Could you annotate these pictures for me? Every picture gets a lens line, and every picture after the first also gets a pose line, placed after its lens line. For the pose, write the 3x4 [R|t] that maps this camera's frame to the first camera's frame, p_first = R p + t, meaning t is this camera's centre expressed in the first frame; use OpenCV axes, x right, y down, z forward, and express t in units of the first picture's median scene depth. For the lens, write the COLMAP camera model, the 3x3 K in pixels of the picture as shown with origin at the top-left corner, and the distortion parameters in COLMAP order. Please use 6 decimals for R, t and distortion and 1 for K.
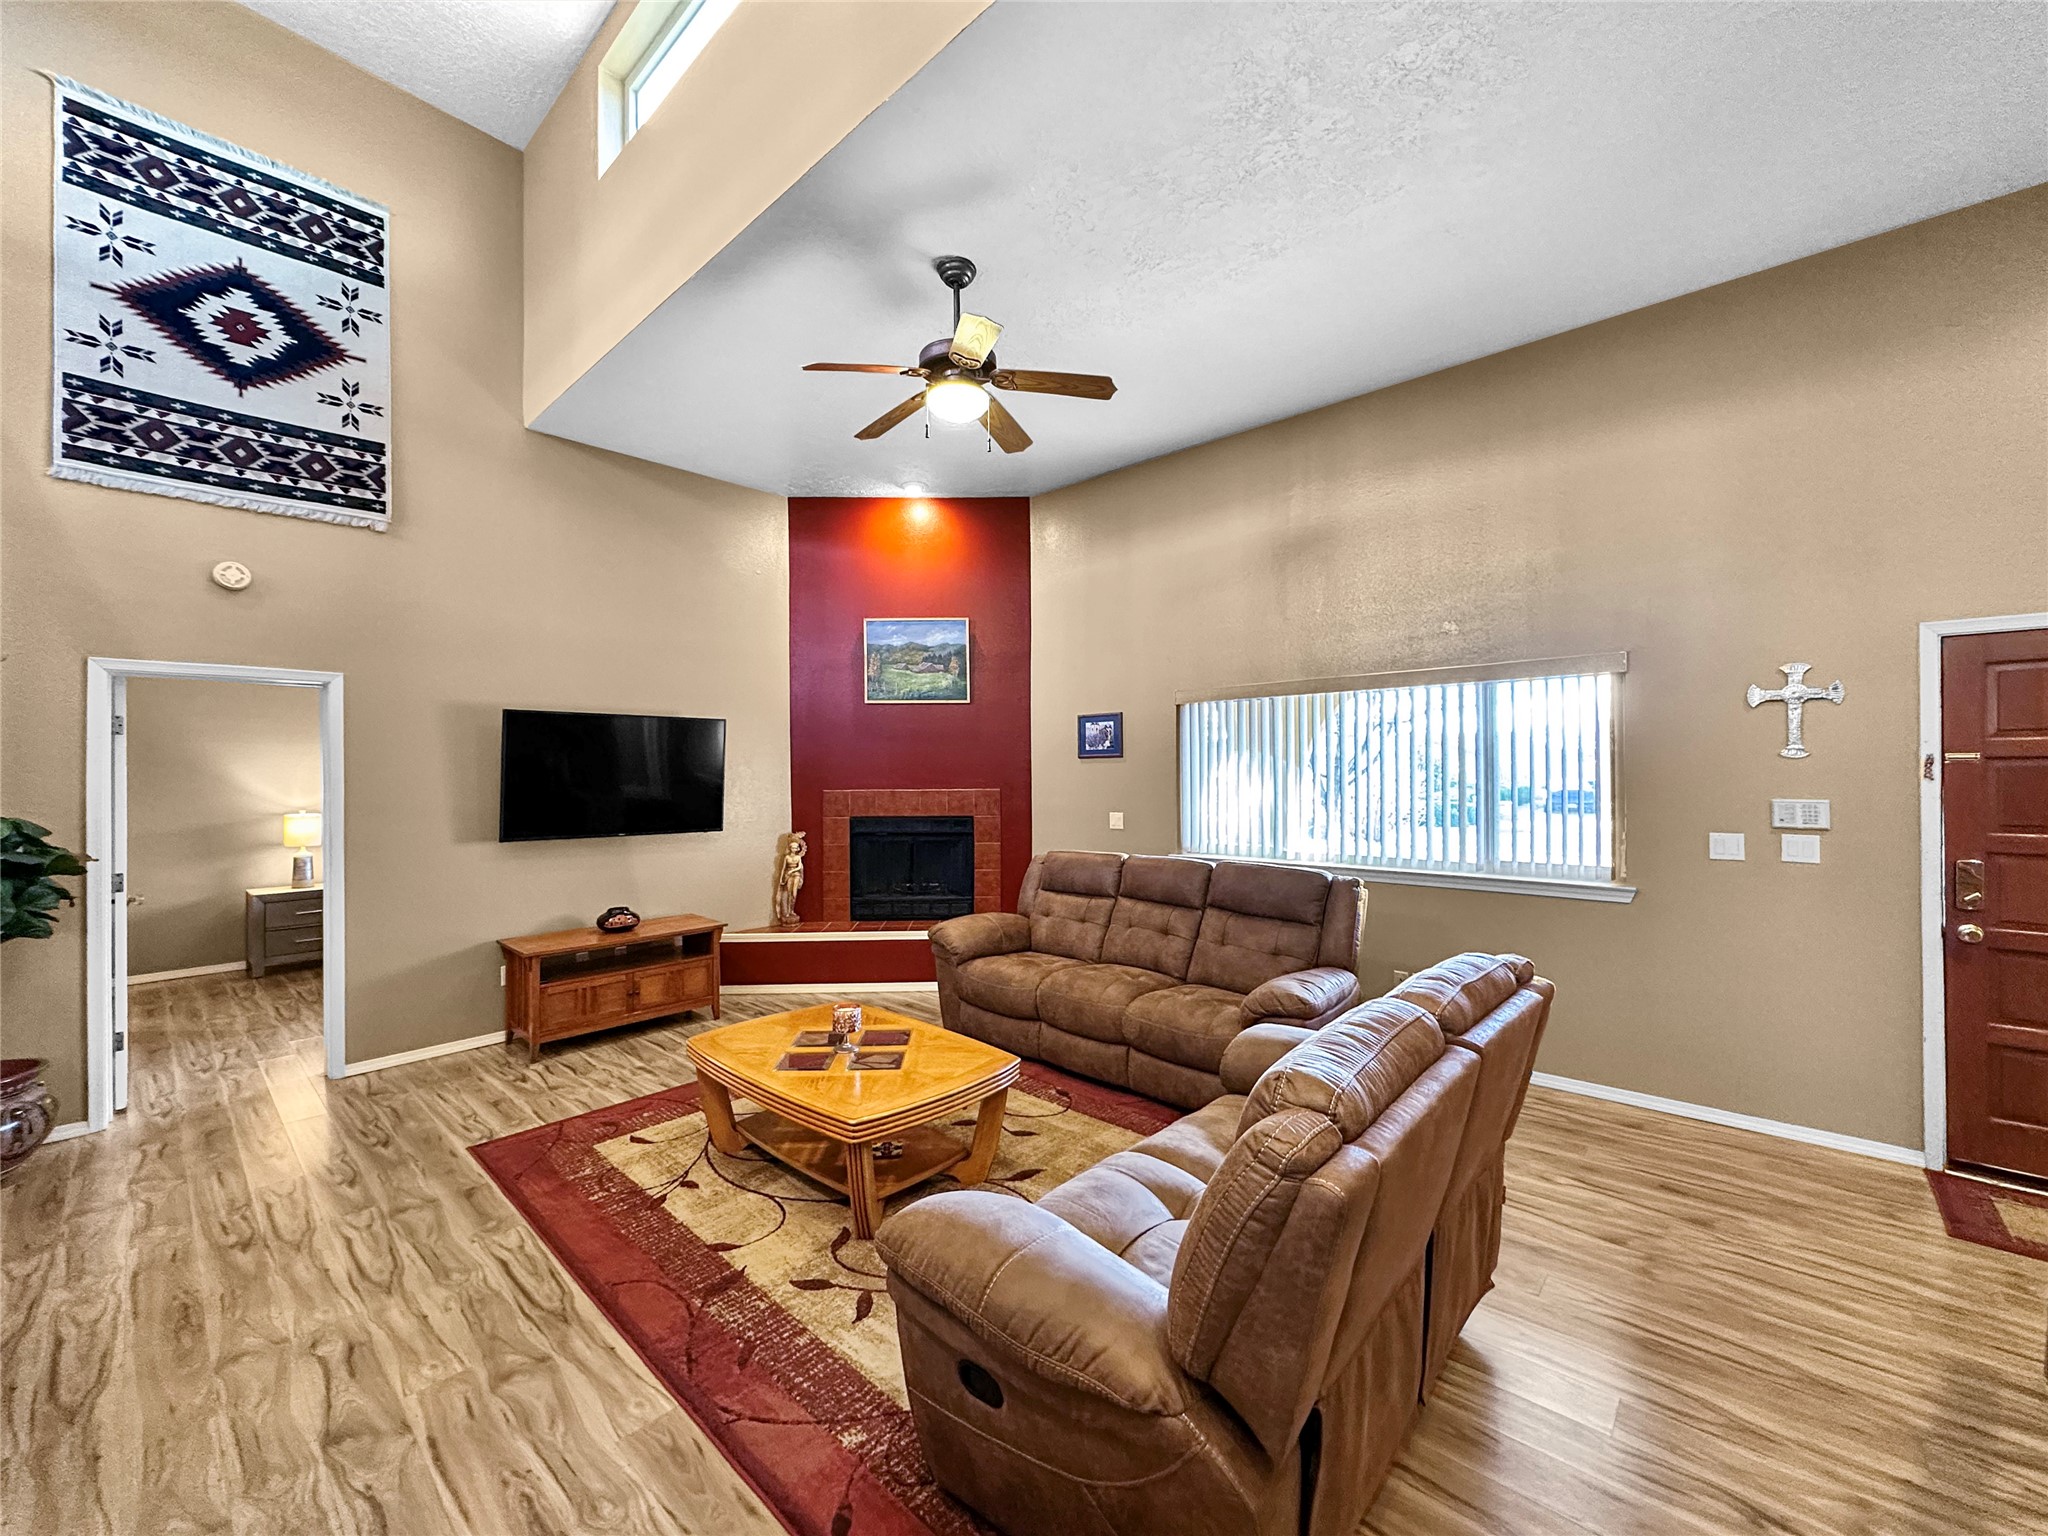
lens RADIAL K [[841.0, 0, 1016.0], [0, 841.0, 754.7], [0, 0, 1]] dist [0.000582, 0.000331]
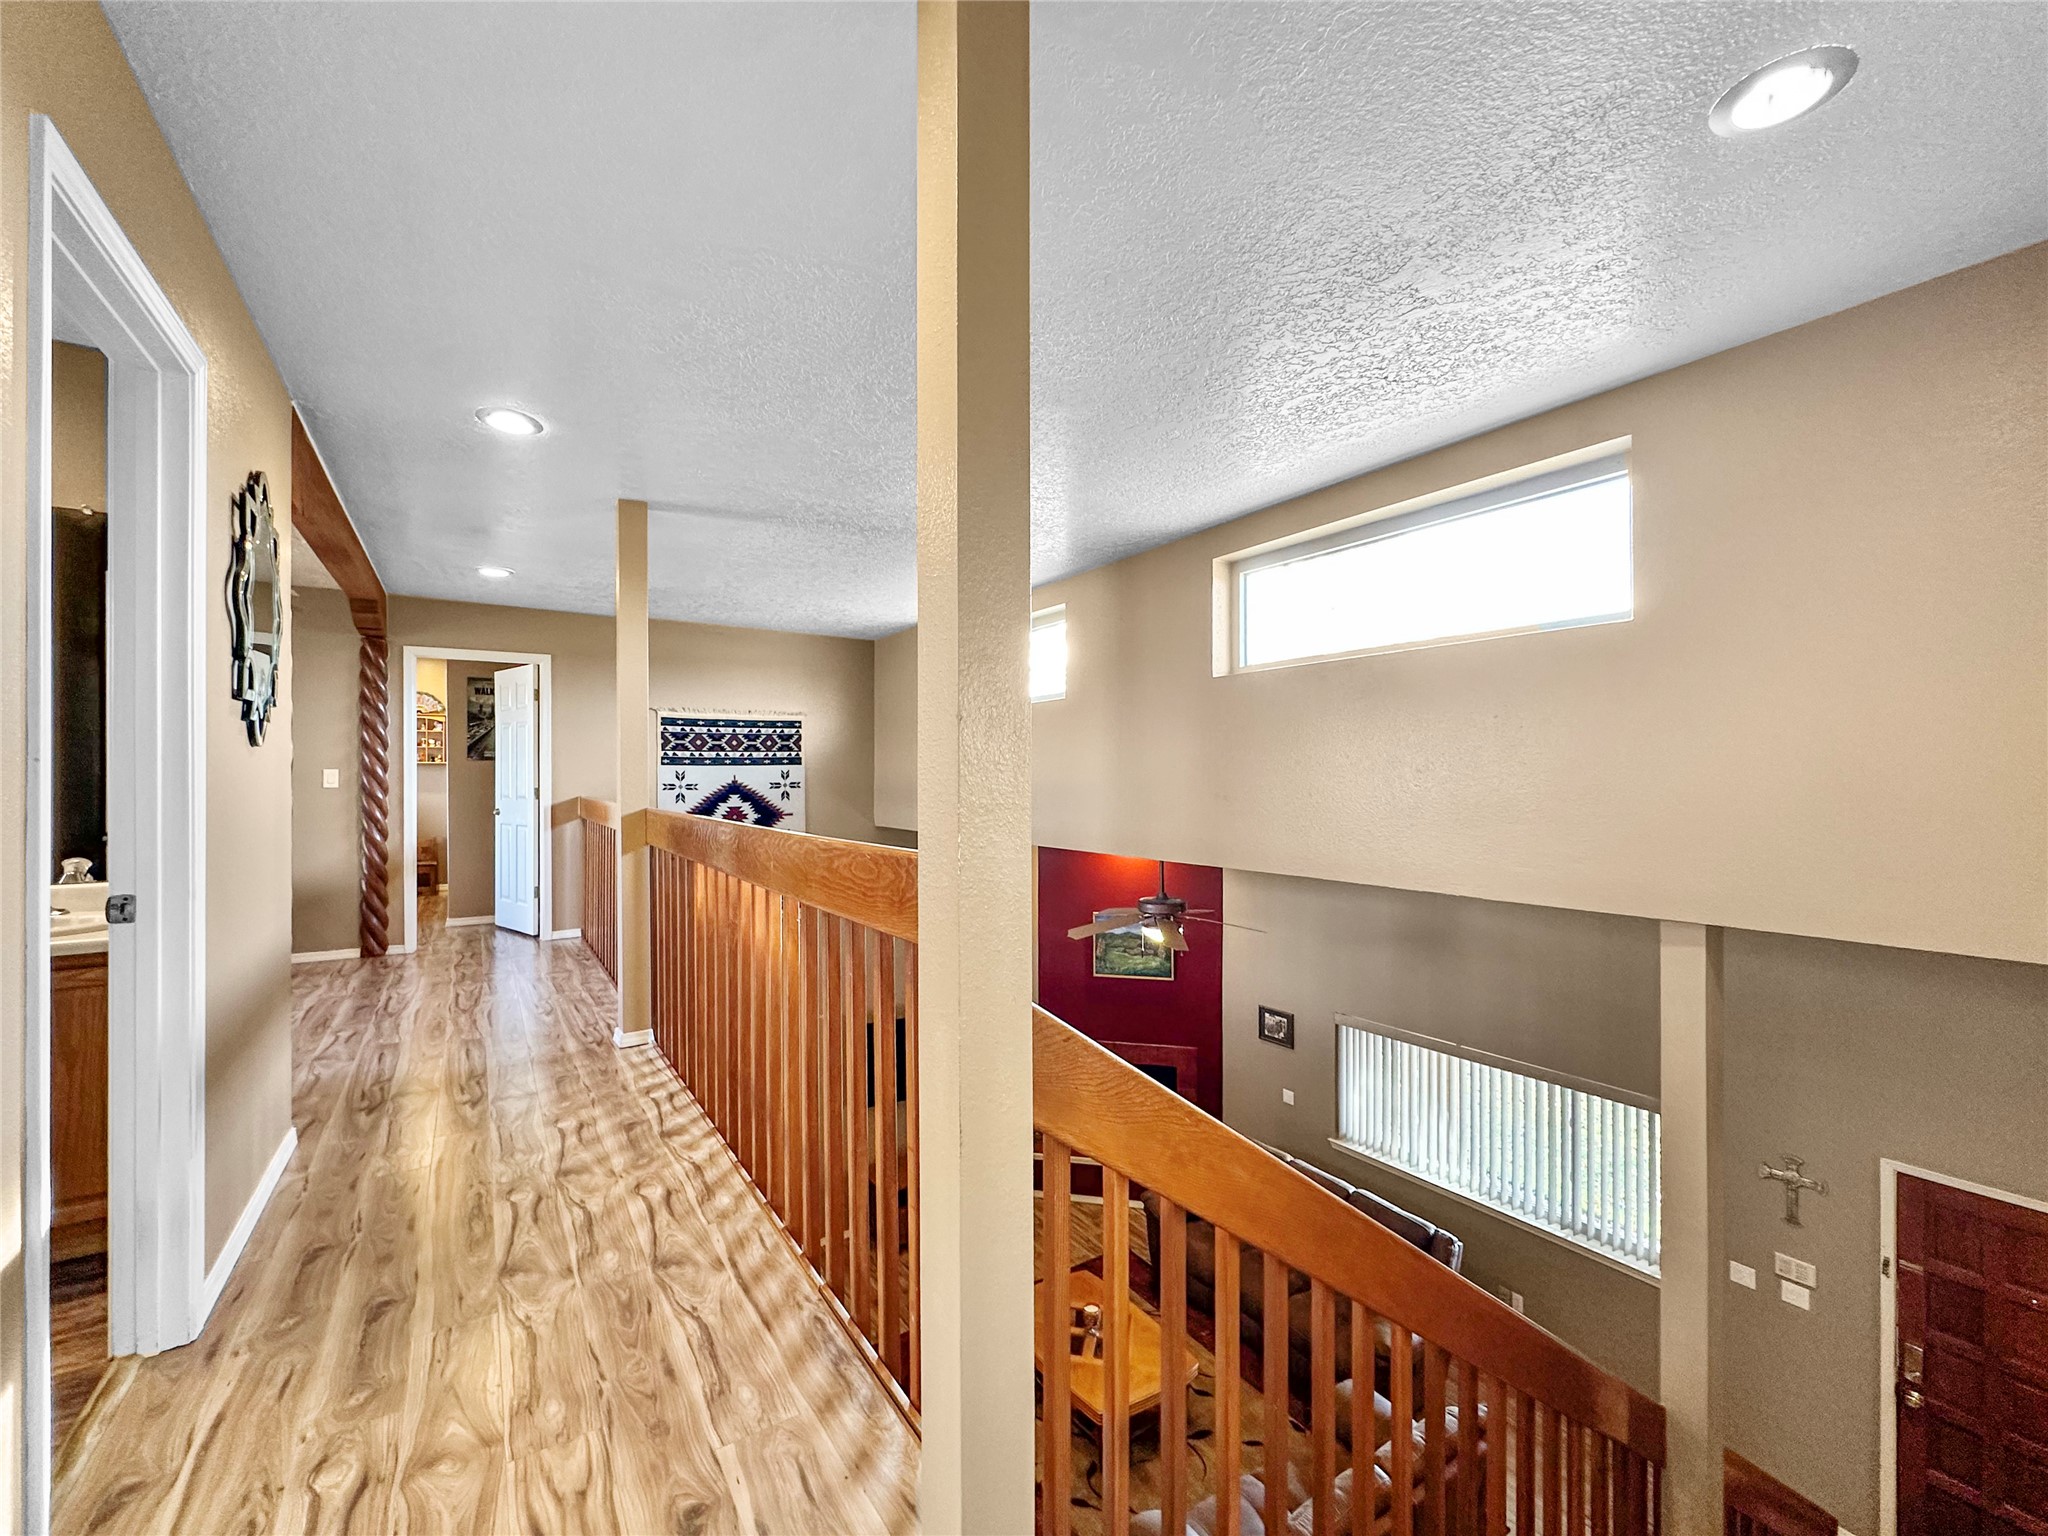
lens RADIAL K [[841.0, 0, 1017.0], [0, 841.0, 787.3], [0, 0, 1]] dist [0.000582, 0.000331]
pose [[0.968804, 0.006309, -0.247748, 0.045279], [-0.003734, 0.999934, 0.010863, -0.555507], [0.247800, -0.009599, 0.968764, -0.470770]]
